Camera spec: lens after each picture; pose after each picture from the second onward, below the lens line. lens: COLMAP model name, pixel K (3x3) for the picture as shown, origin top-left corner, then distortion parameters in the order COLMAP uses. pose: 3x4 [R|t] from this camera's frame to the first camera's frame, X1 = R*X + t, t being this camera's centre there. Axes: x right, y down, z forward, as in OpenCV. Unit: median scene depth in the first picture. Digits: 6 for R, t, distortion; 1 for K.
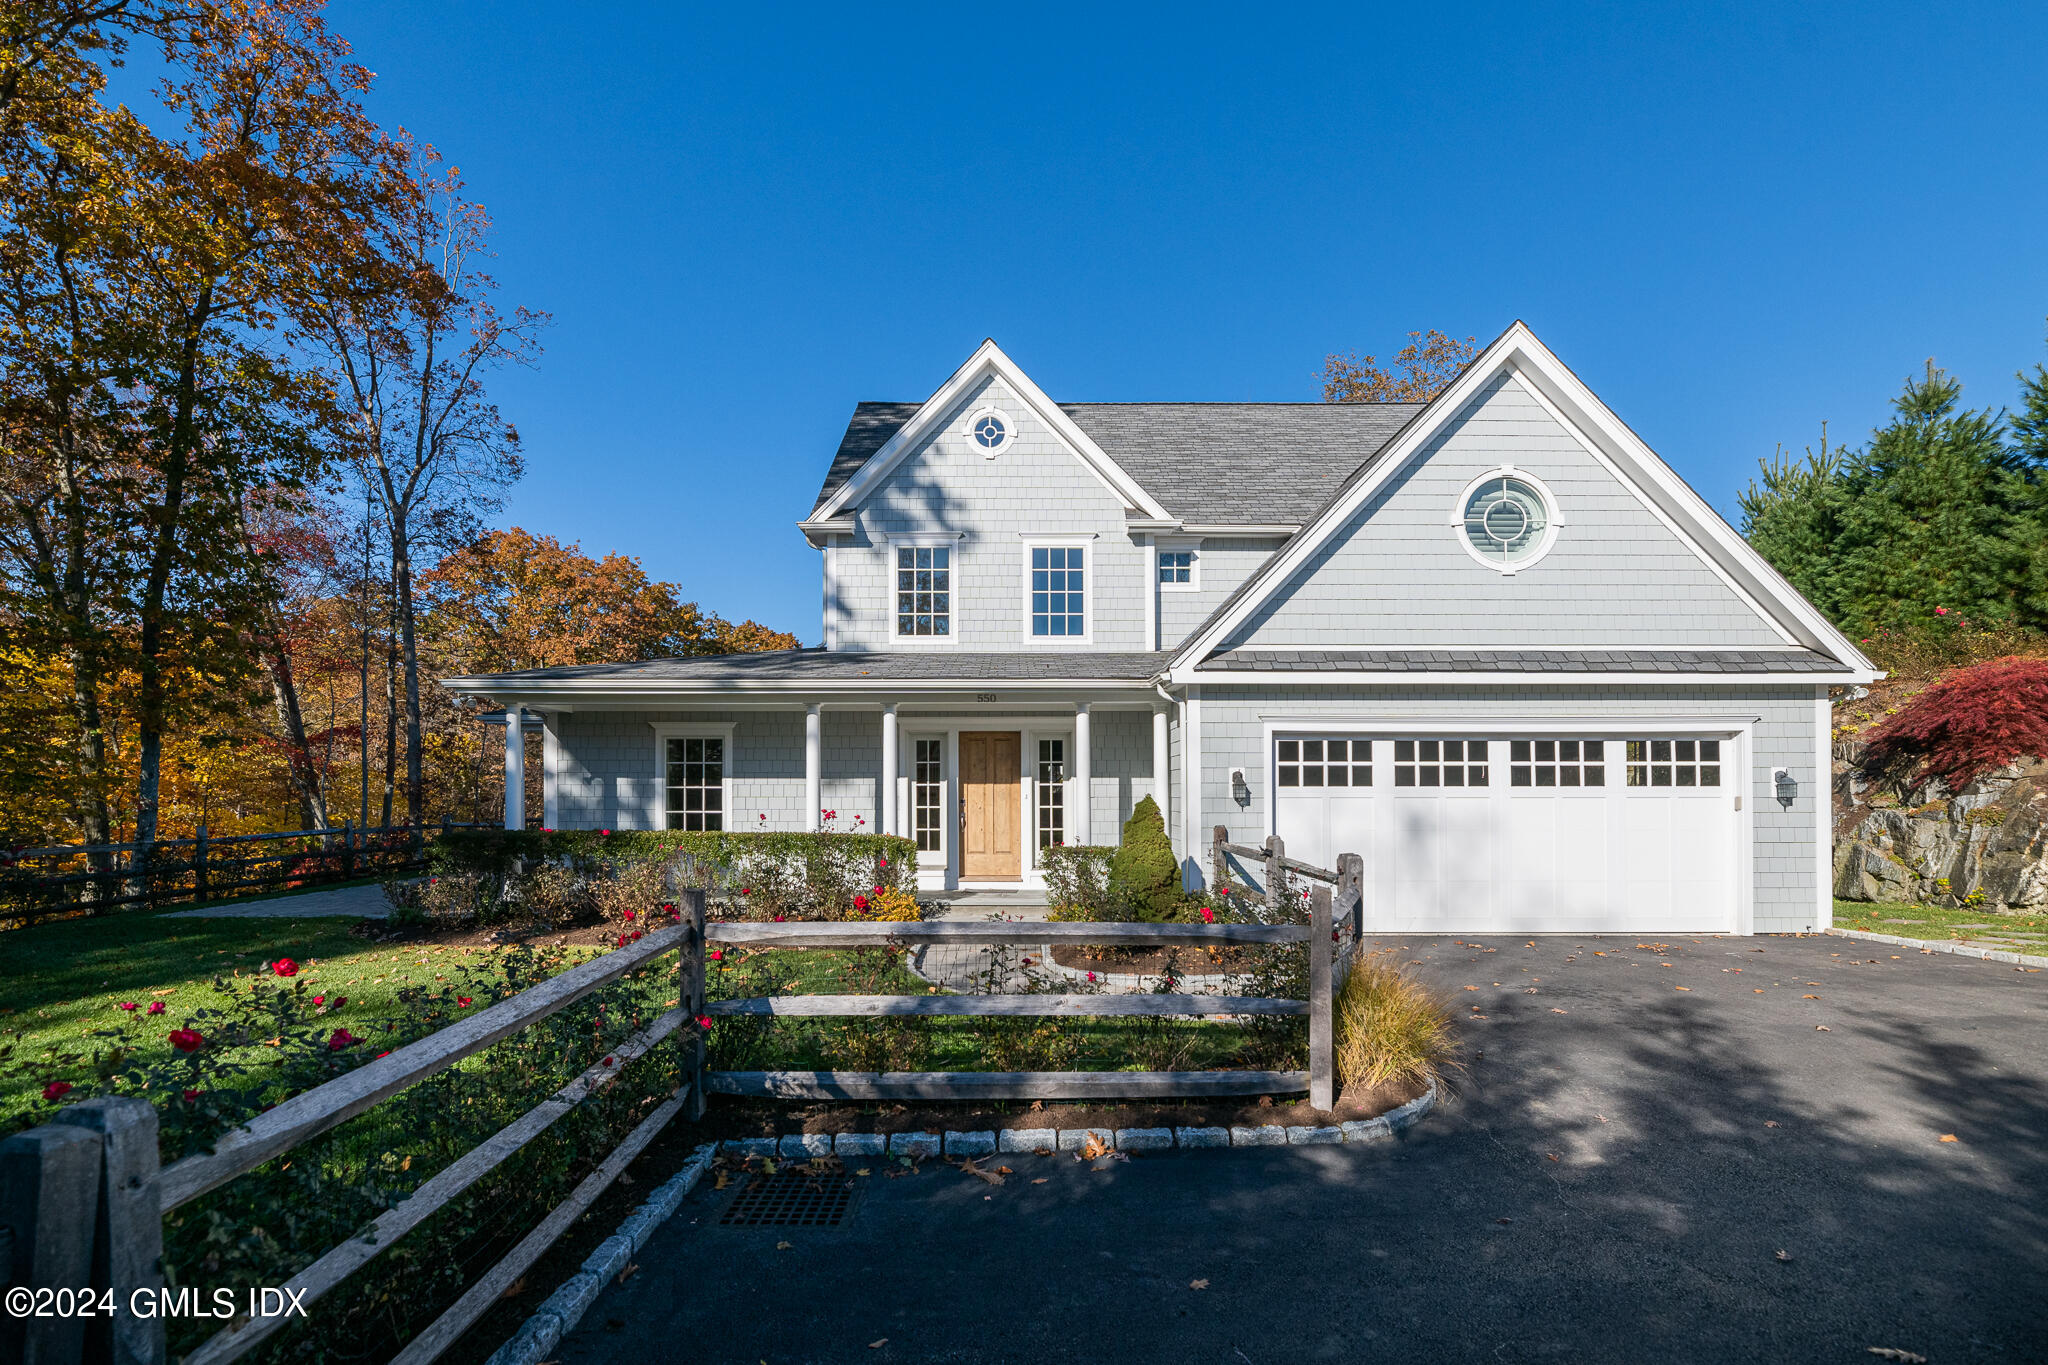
lens RADIAL K [[880.3, 0, 1020.3], [0, 880.3, 789.3], [0, 0, 1]] dist [0.000726, 0.000575]
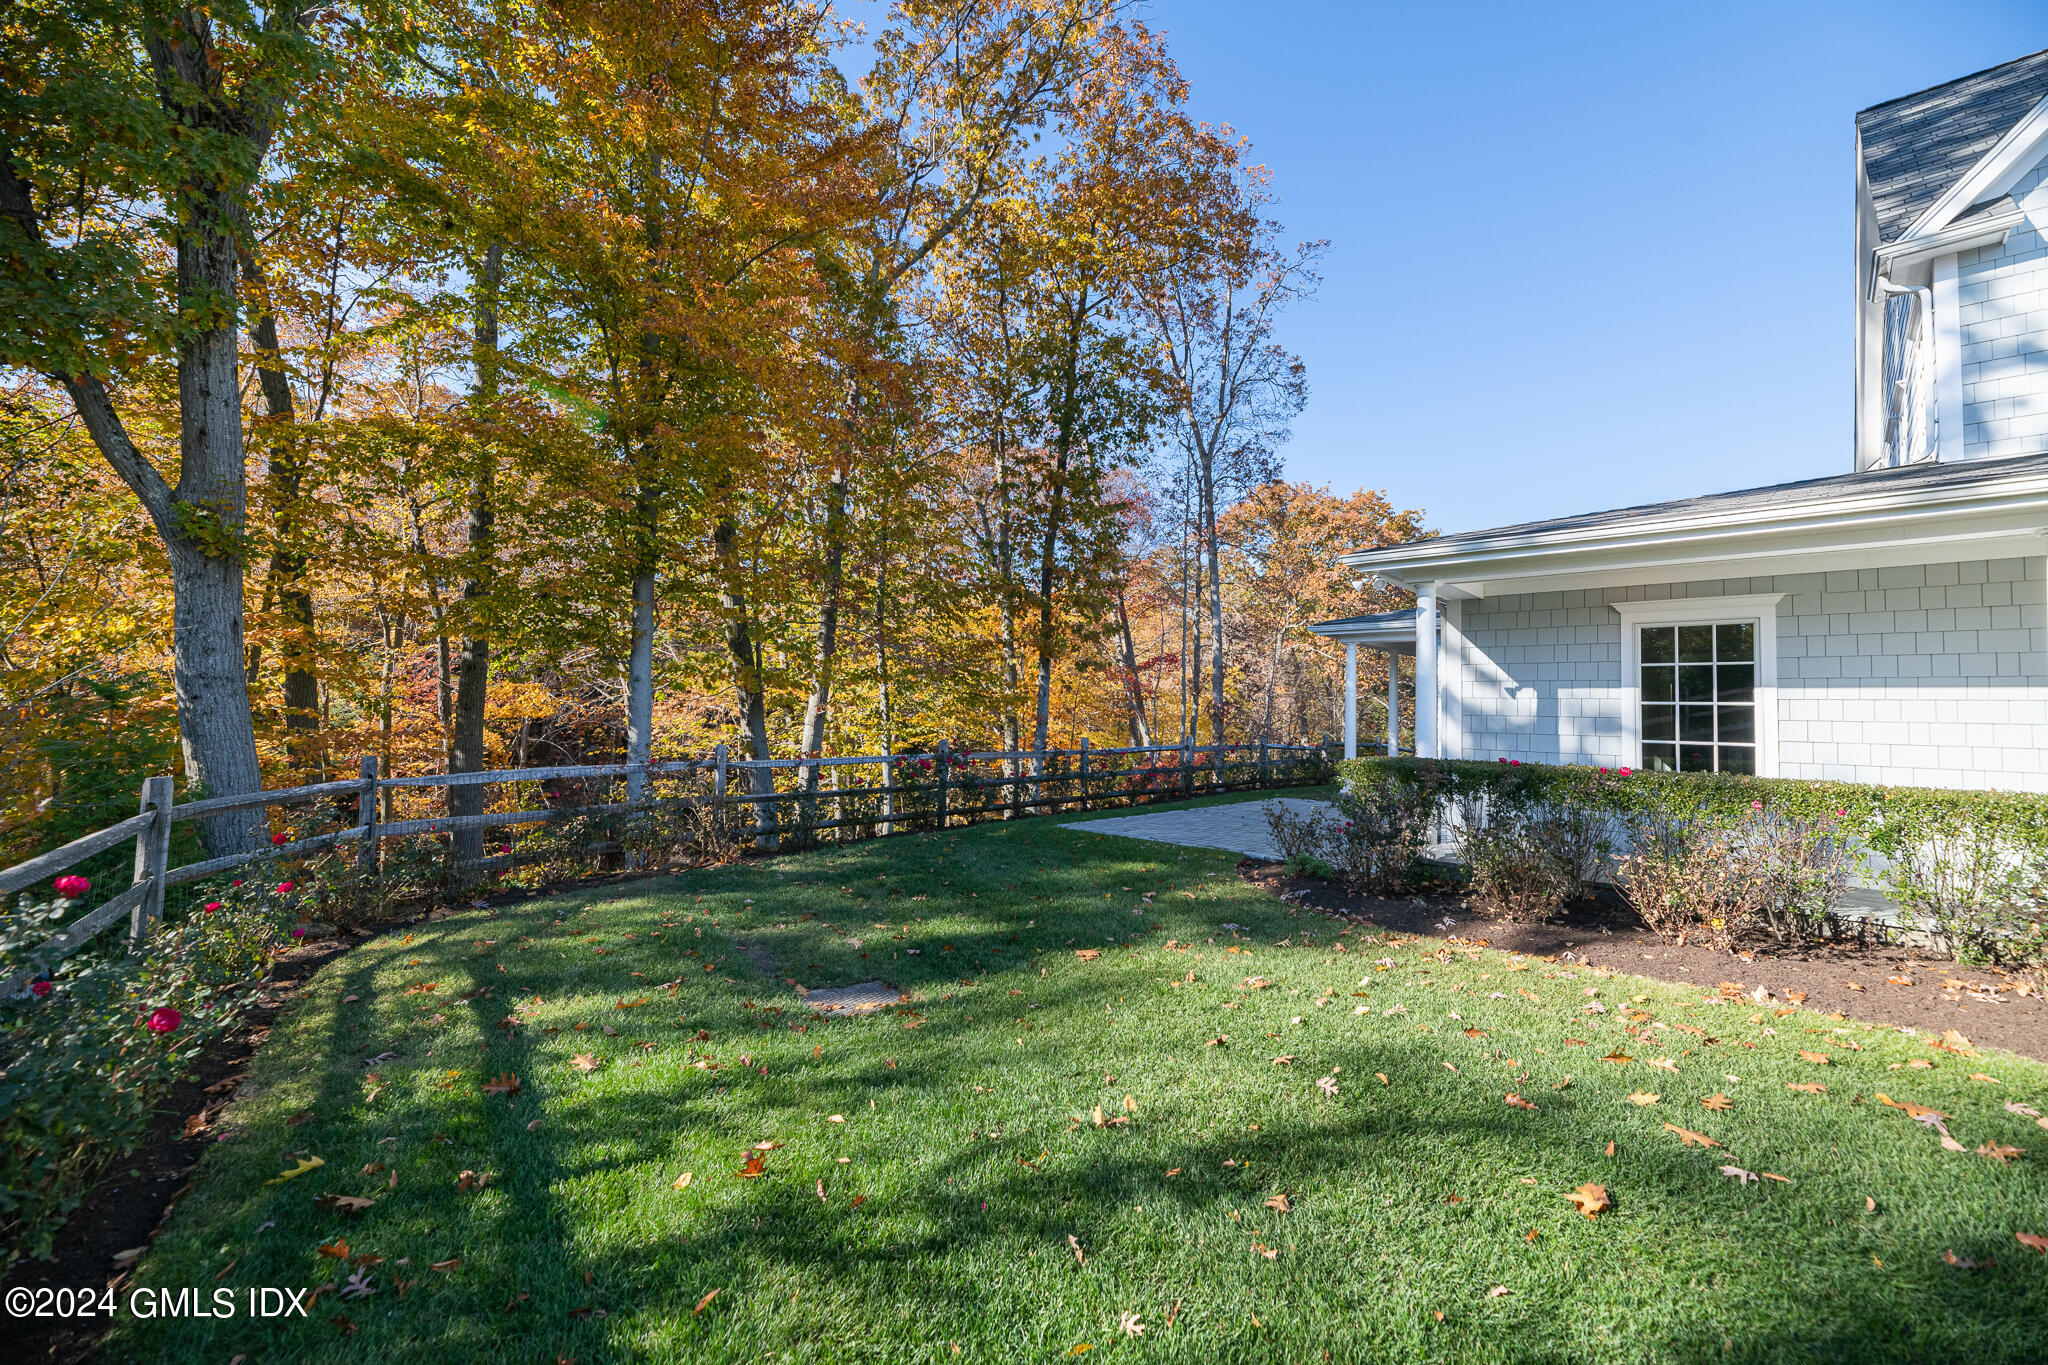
lens RADIAL K [[848.0, 0, 1024.0], [0, 848.0, 682.5], [0, 0, 1]] dist [0.000163, 0.000062]
pose [[0.705773, -0.011156, -0.708350, -0.153894], [-0.020770, 0.999120, -0.036431, 0.008198], [0.708134, 0.040425, 0.704920, 0.135838]]
